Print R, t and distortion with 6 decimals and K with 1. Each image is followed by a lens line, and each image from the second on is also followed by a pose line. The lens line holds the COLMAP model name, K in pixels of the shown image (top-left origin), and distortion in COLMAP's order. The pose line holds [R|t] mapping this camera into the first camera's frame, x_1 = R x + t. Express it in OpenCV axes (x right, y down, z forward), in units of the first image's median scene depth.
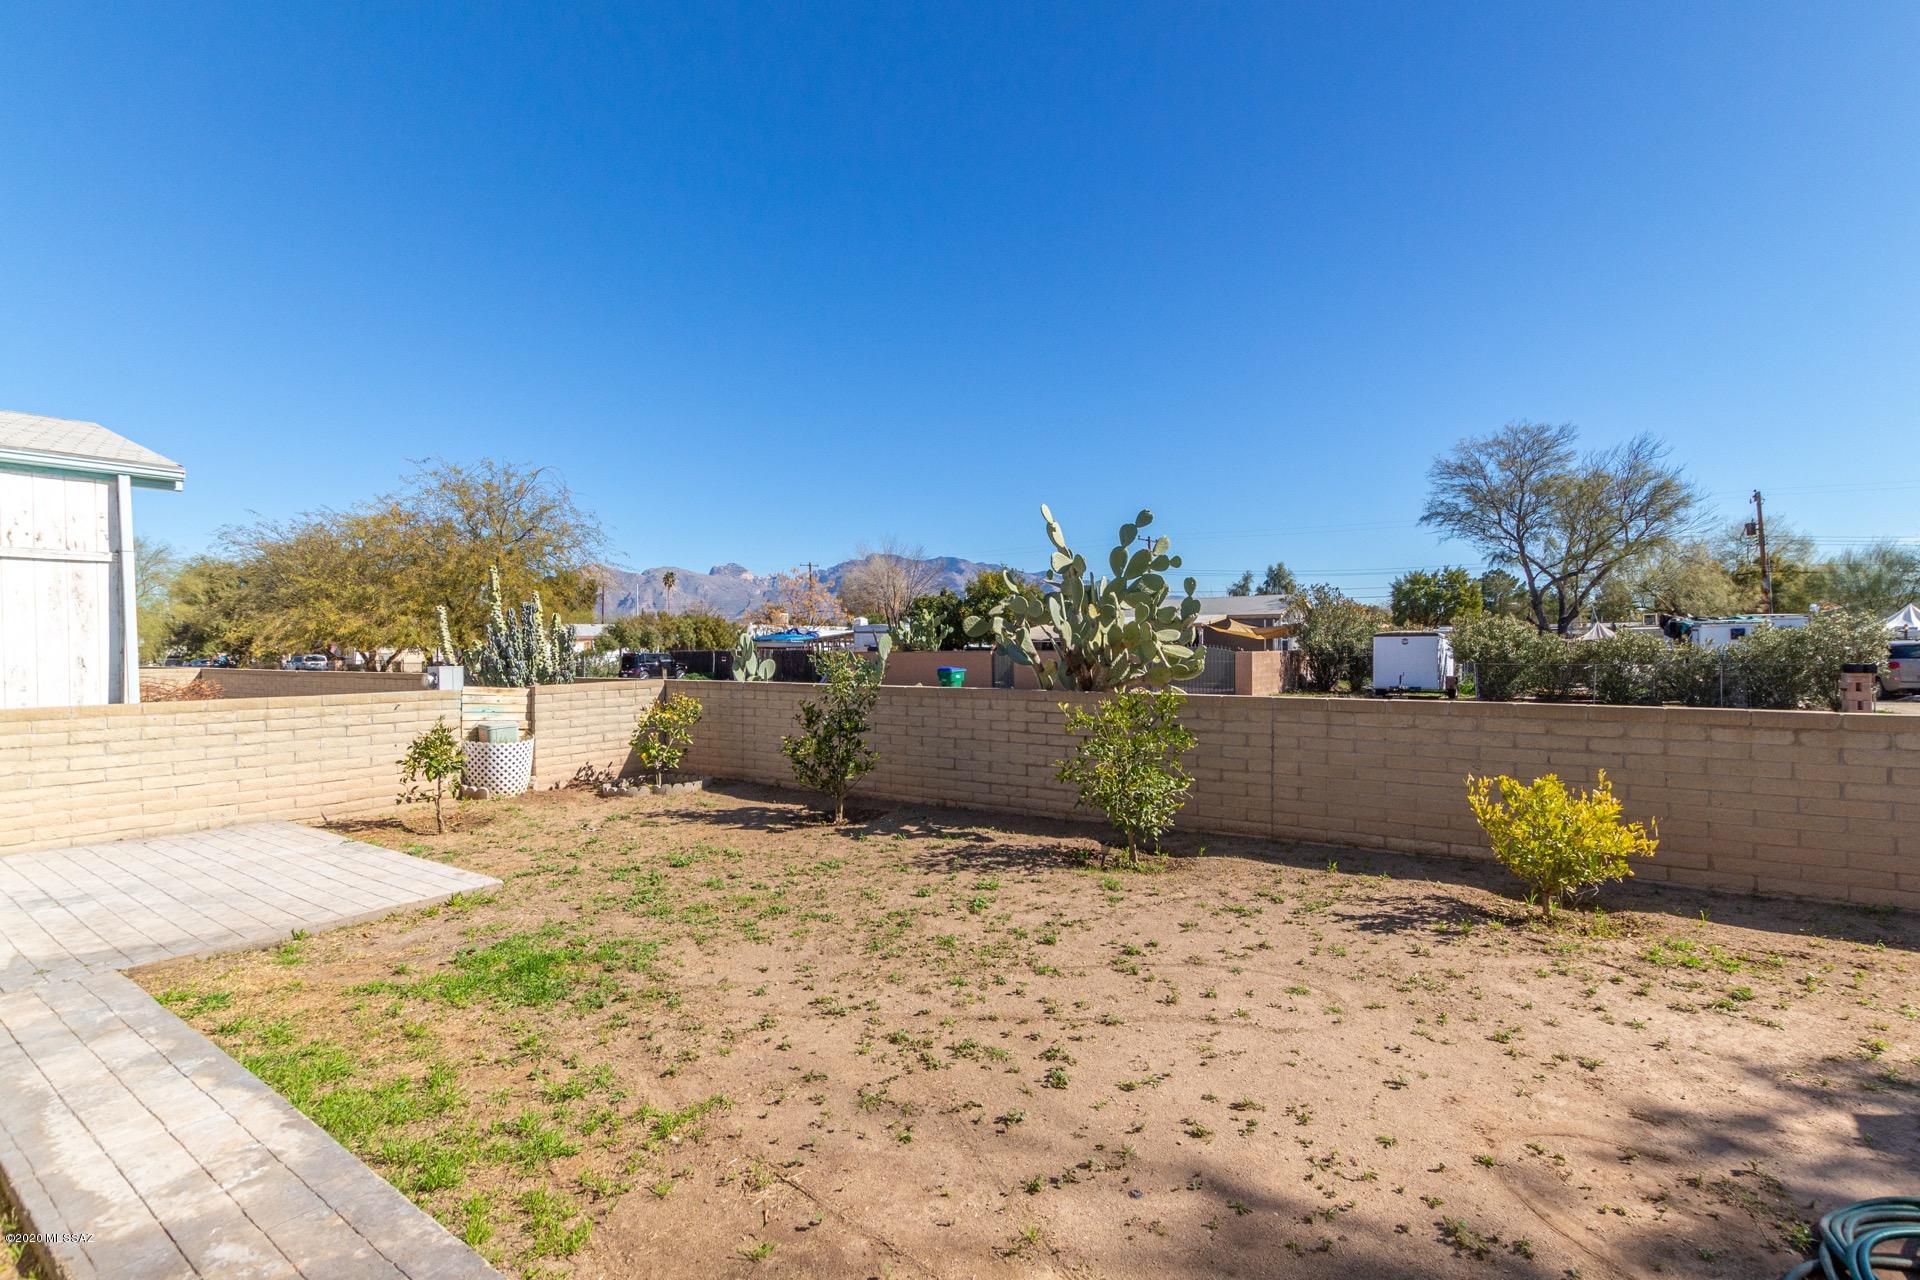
lens RADIAL K [[878.7, 0, 968.8], [0, 878.7, 647.8], [0, 0, 1]] dist [0.009802, -0.006552]
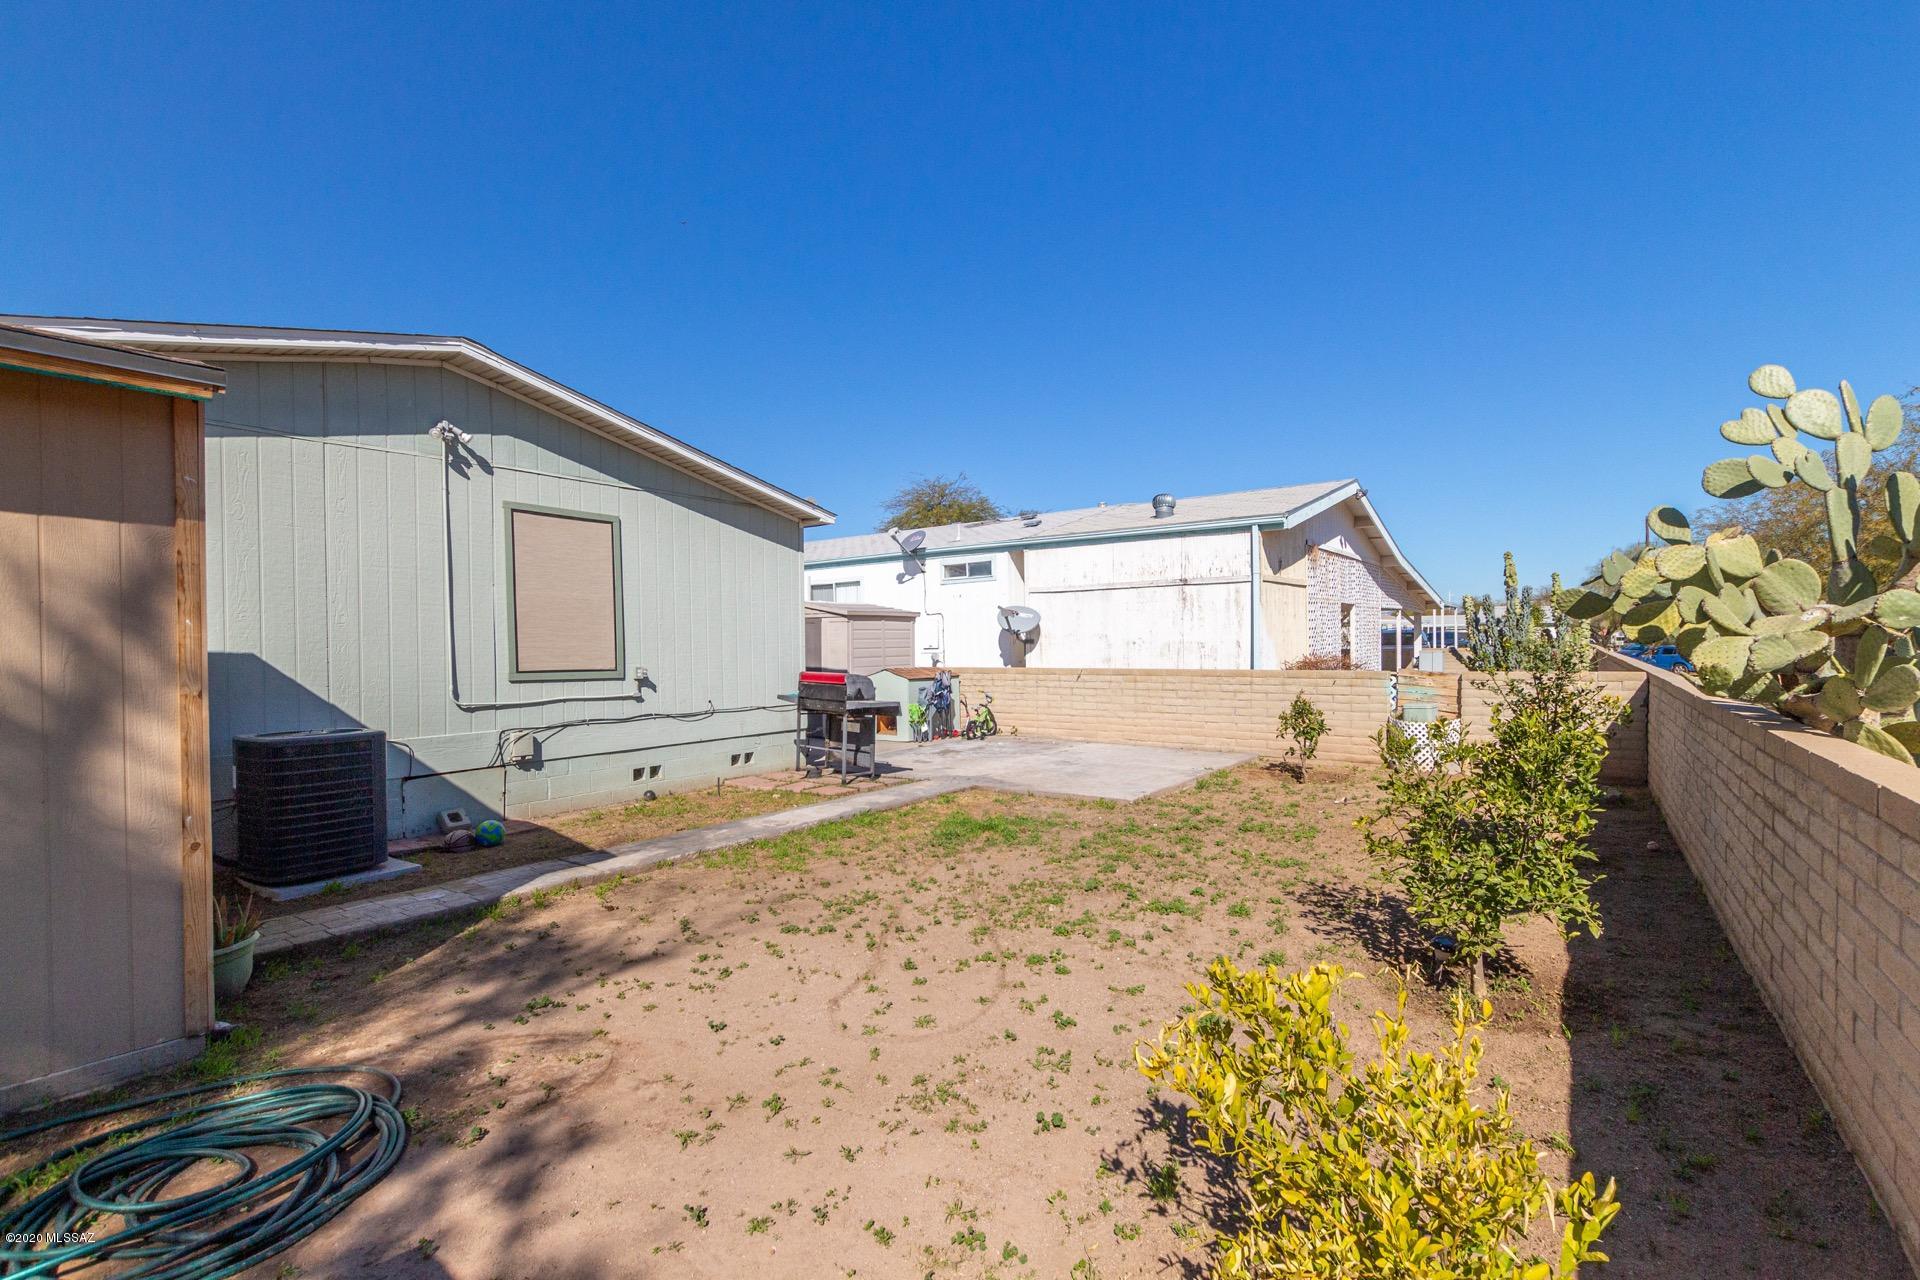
lens RADIAL K [[878.7, 0, 968.8], [0, 878.7, 647.8], [0, 0, 1]] dist [0.009802, -0.006552]
pose [[-0.014177, 0.014241, -0.999798, 0.969276], [0.009988, 0.999851, 0.014100, -0.006630], [0.999850, -0.009786, -0.014317, 0.807621]]
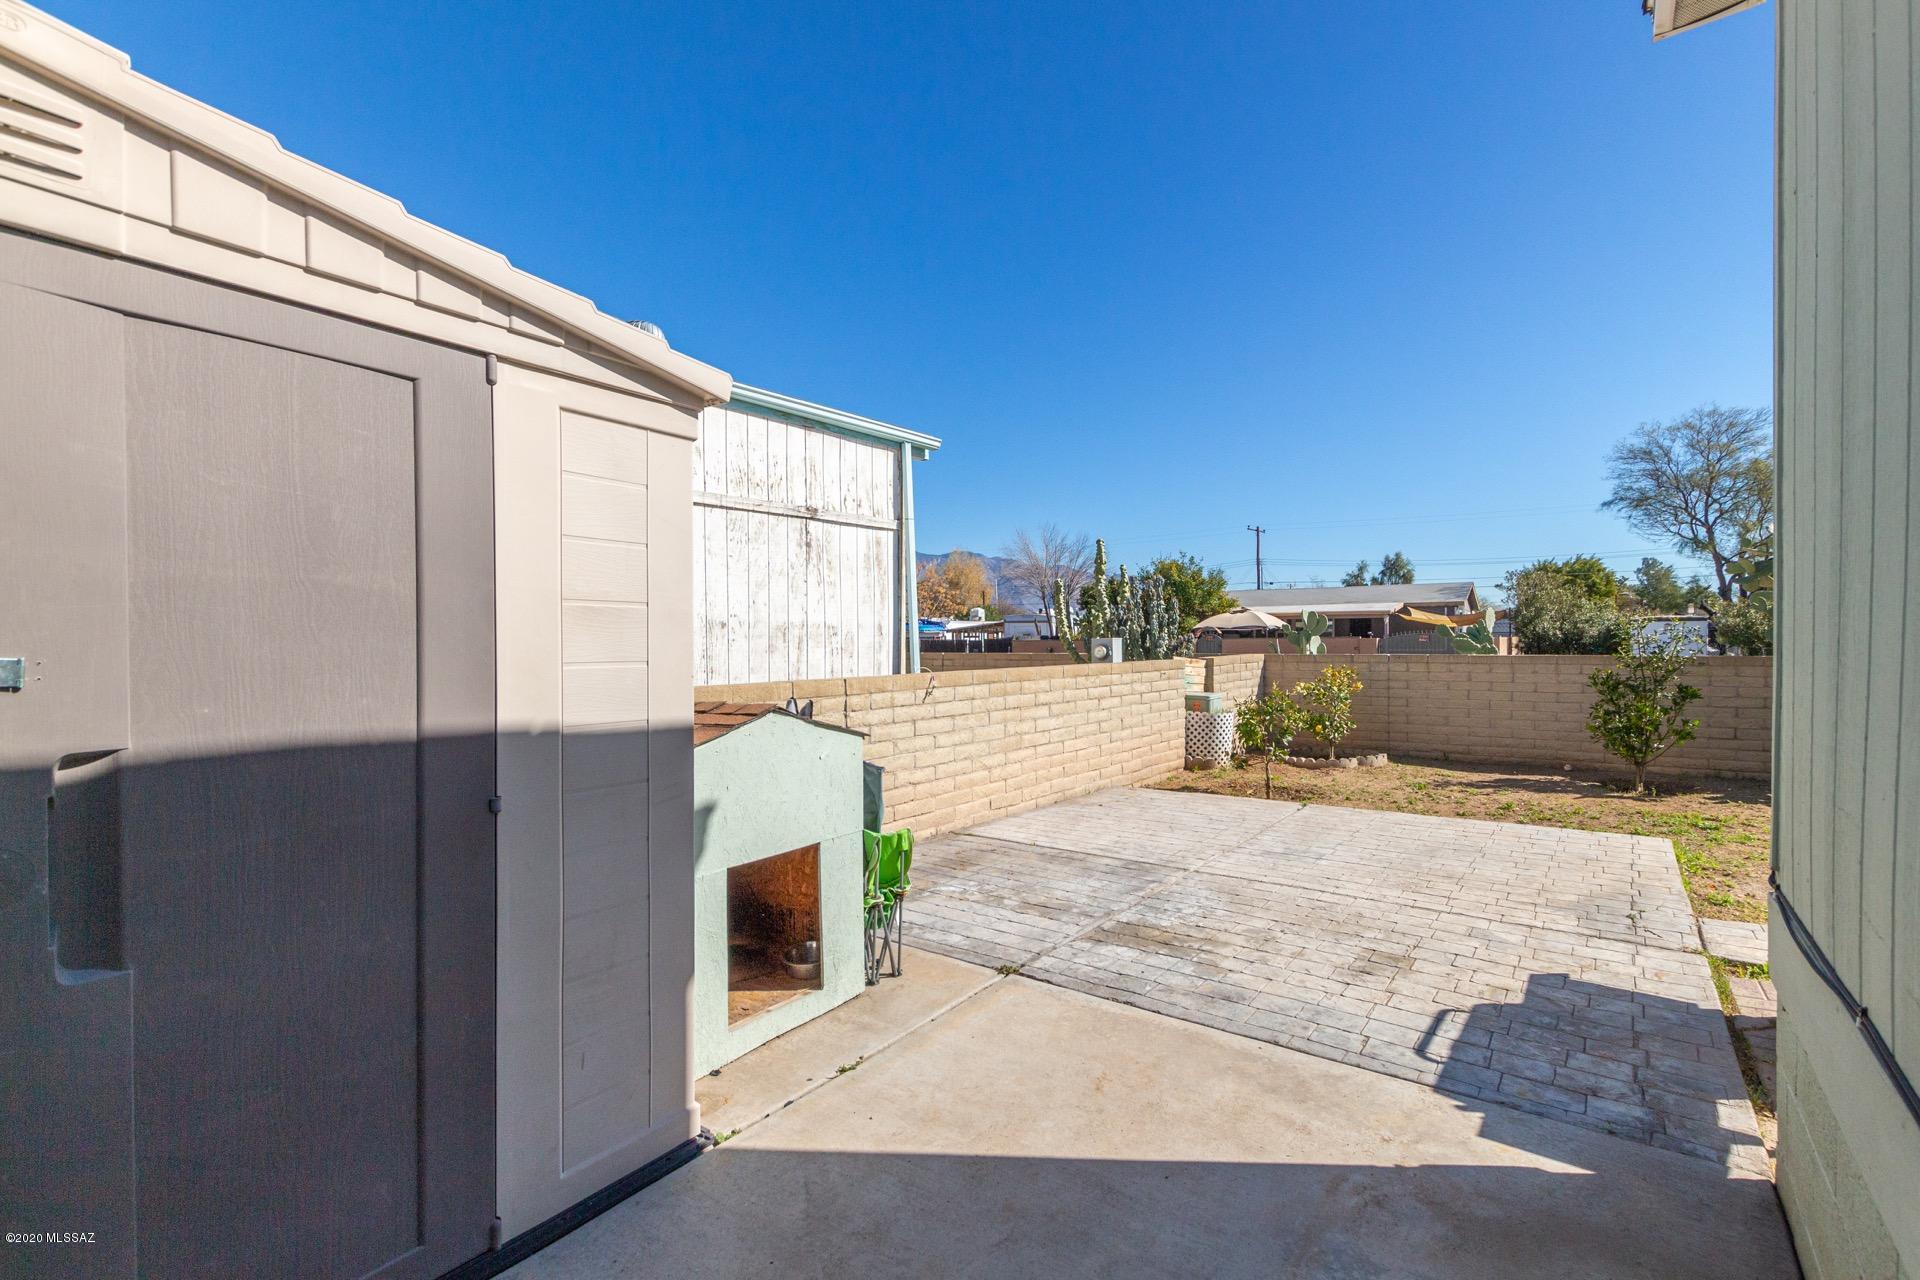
lens RADIAL K [[878.7, 0, 968.8], [0, 878.7, 647.8], [0, 0, 1]] dist [0.009802, -0.006552]
pose [[0.999784, -0.001162, -0.020733, -1.366976], [0.001296, 0.999978, 0.006428, 0.047727], [0.020725, -0.006454, 0.999764, 0.006232]]
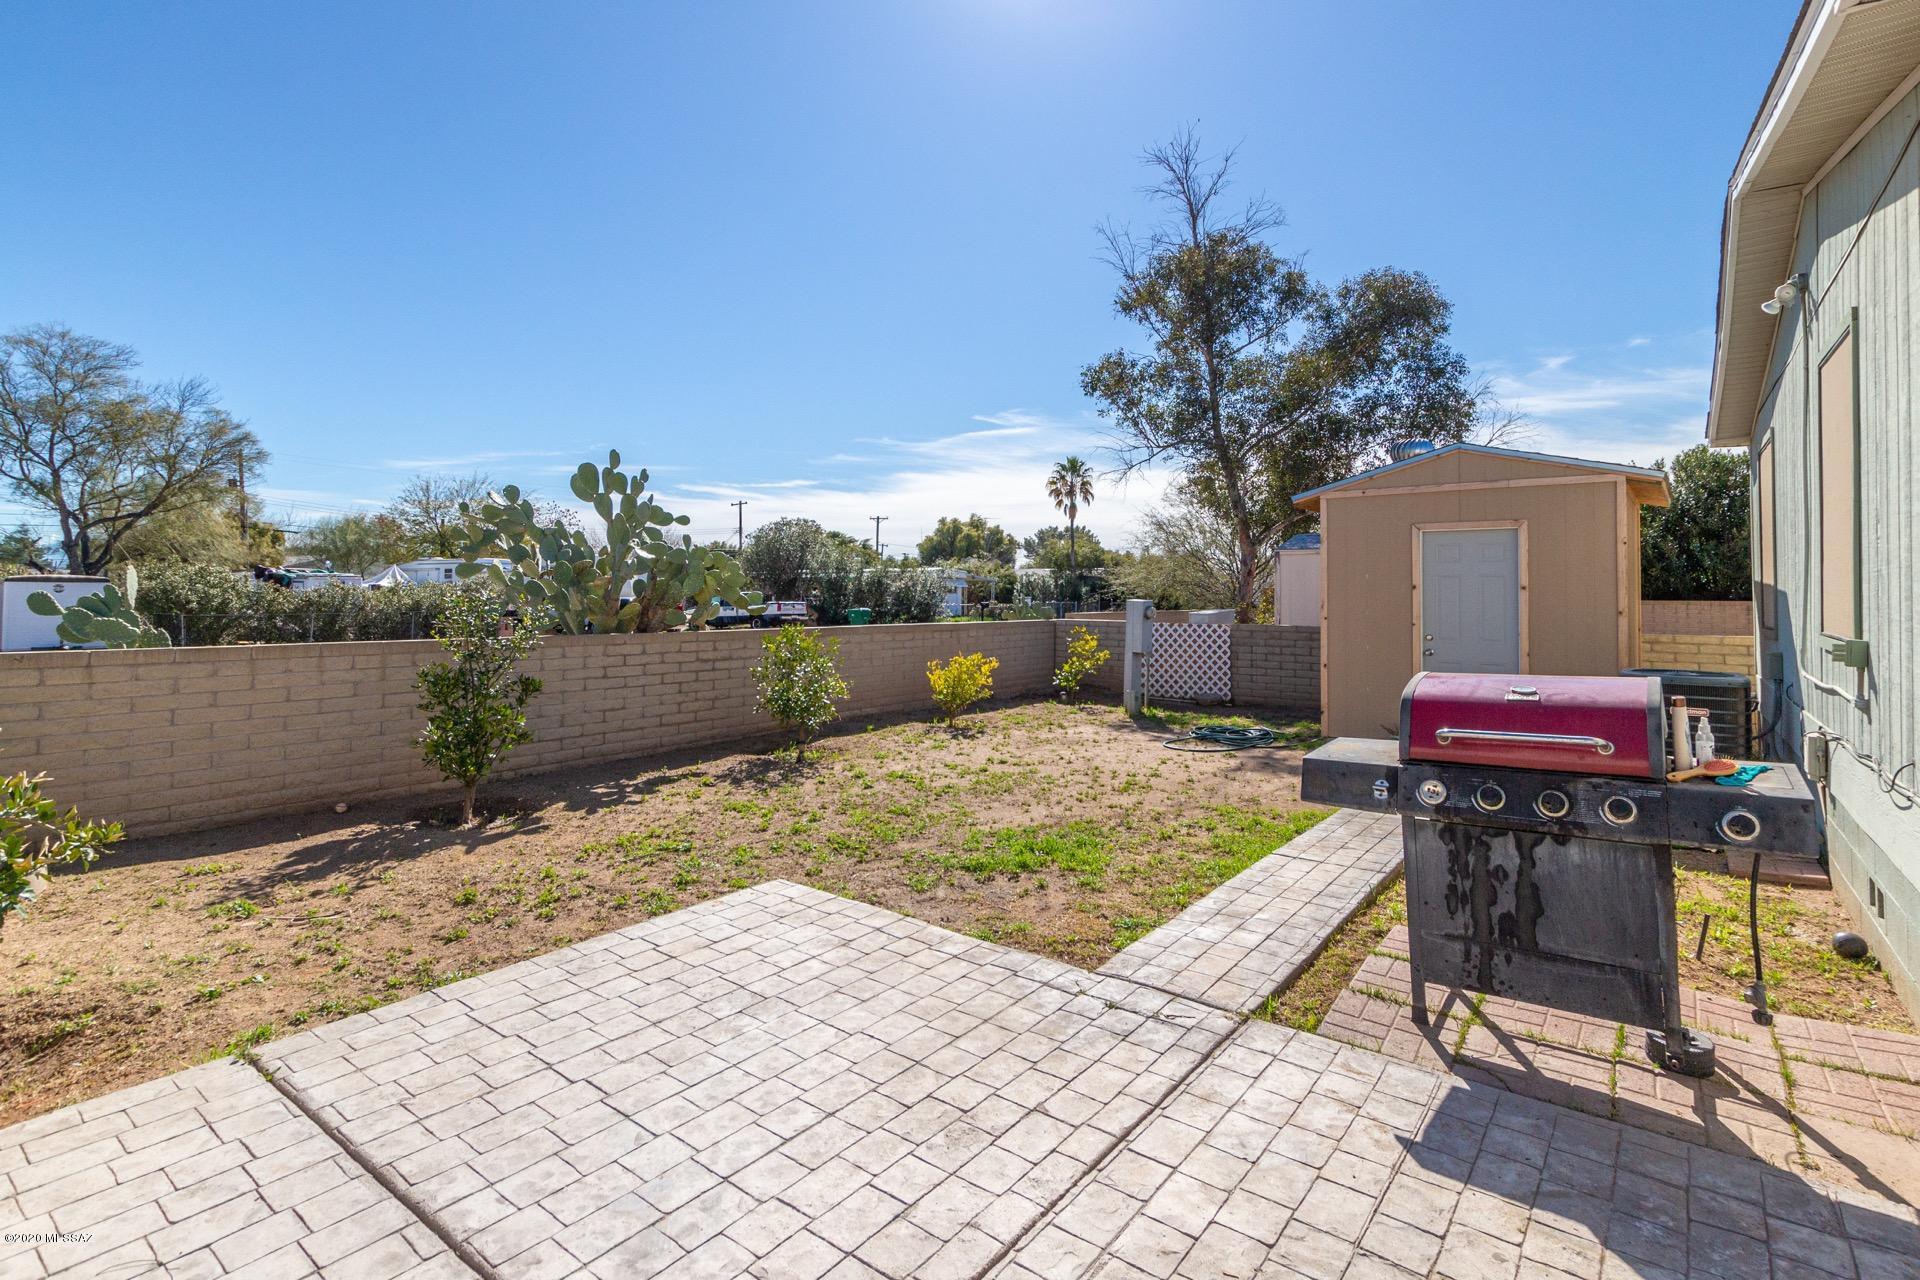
lens RADIAL K [[898.1, 0, 986.9], [0, 898.1, 591.2], [0, 0, 1]] dist [0.000530, 0.000036]
pose [[0.030856, 0.013922, 0.999427, -1.411063], [-0.002823, 0.999900, -0.013842, 0.019954], [-0.999520, -0.002395, 0.030892, 0.835390]]
